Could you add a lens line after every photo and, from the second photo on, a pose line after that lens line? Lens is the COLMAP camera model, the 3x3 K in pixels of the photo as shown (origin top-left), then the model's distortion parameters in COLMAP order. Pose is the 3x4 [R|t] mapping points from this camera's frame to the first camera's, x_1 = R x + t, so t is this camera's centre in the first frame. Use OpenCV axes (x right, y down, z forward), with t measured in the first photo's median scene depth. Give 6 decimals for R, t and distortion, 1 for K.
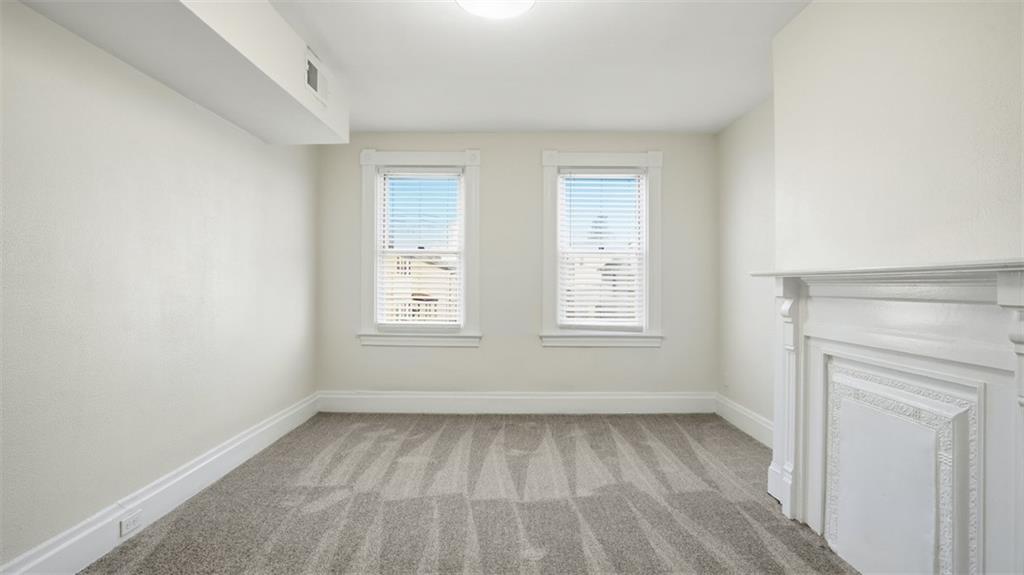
lens RADIAL K [[490.7, 0, 512.0], [0, 490.7, 287.5], [0, 0, 1]] dist [-0.042418, 0.029814]
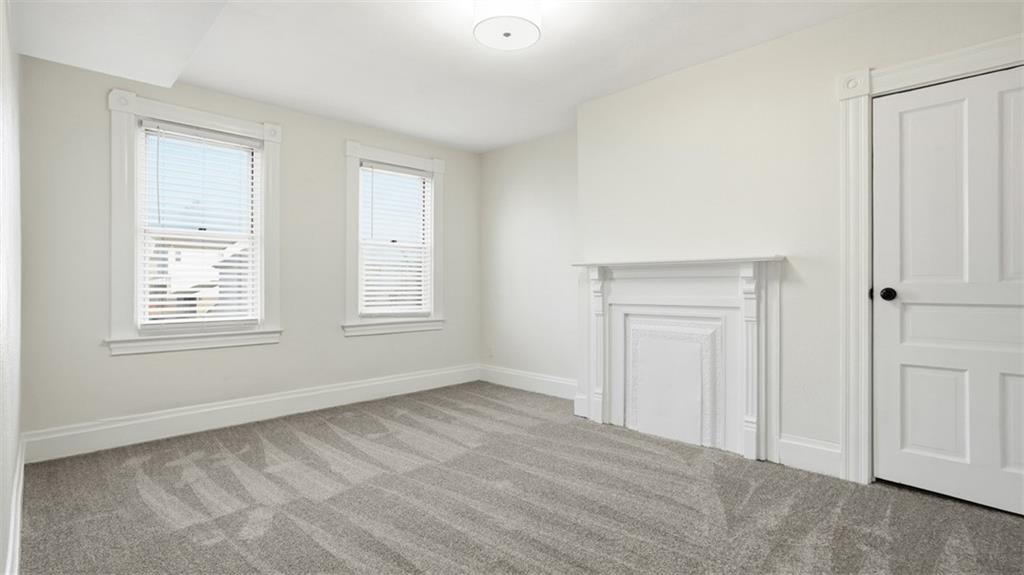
lens RADIAL K [[490.7, 0, 512.0], [0, 490.7, 287.5], [0, 0, 1]] dist [-0.042418, 0.029814]
pose [[0.702916, -0.010127, 0.711201, -0.509095], [0.011062, 0.999933, 0.003305, 0.025933], [-0.711187, 0.005544, 0.702981, 0.073803]]
